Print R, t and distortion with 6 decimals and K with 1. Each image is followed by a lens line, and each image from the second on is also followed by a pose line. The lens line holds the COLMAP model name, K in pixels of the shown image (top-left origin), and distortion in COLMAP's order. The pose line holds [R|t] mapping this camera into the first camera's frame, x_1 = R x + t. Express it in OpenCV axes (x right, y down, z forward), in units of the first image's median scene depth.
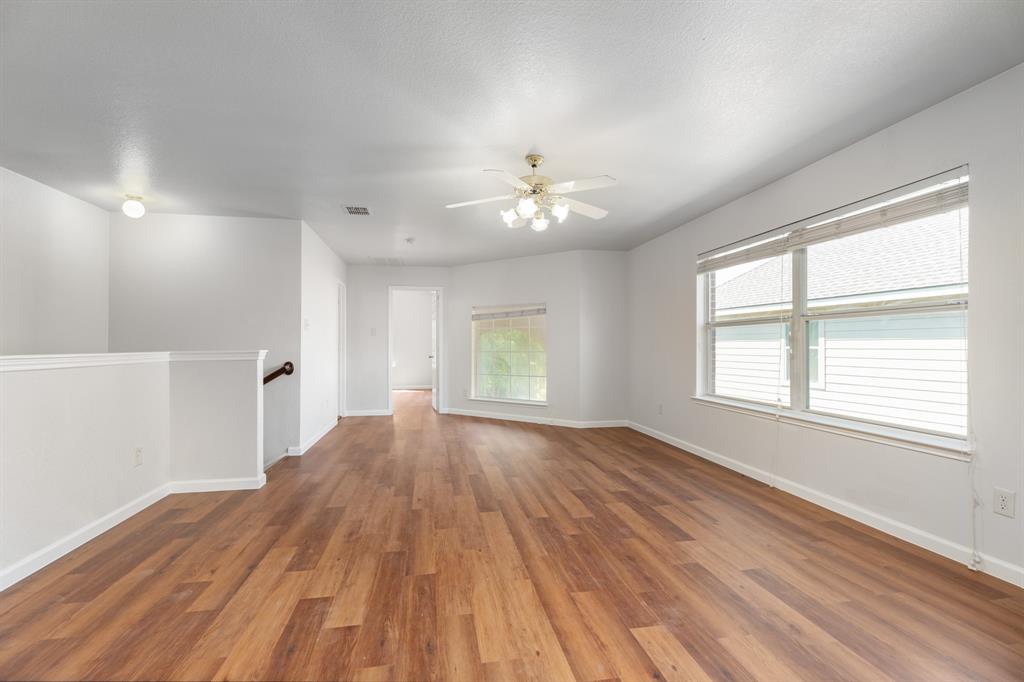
lens RADIAL K [[452.4, 0, 514.7], [0, 452.4, 344.0], [0, 0, 1]] dist [0.000525, -0.000044]
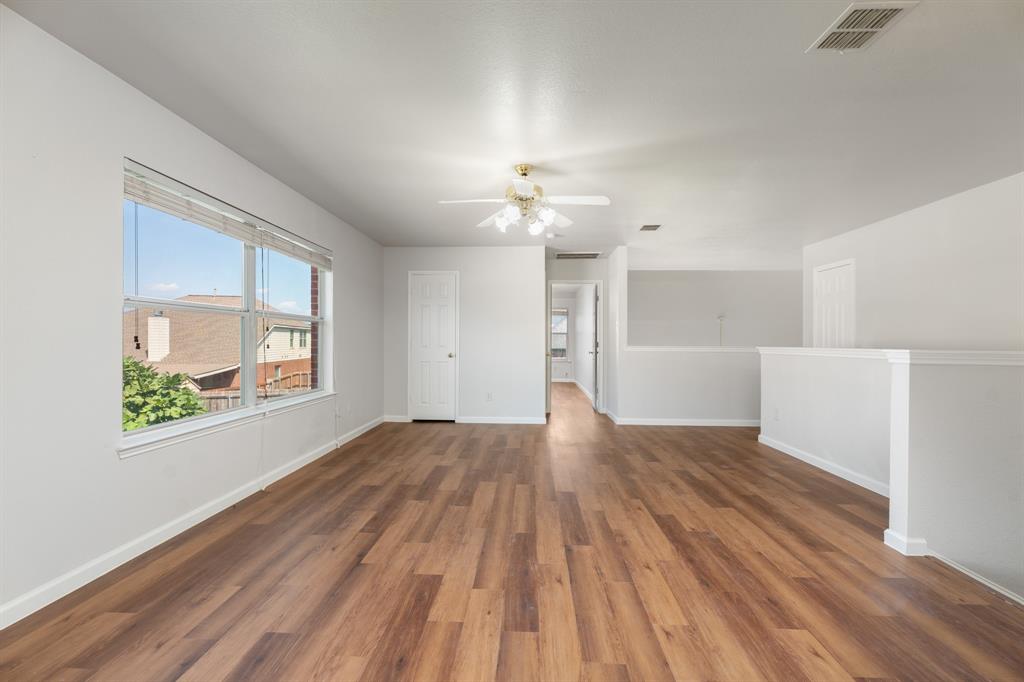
lens RADIAL K [[452.4, 0, 516.0], [0, 452.4, 343.1], [0, 0, 1]] dist [0.000525, -0.000044]
pose [[-0.975714, -0.004030, 0.219013, -0.168570], [-0.004889, 0.999982, -0.003377, 0.011141], [-0.218995, -0.004366, -0.975716, 1.996972]]
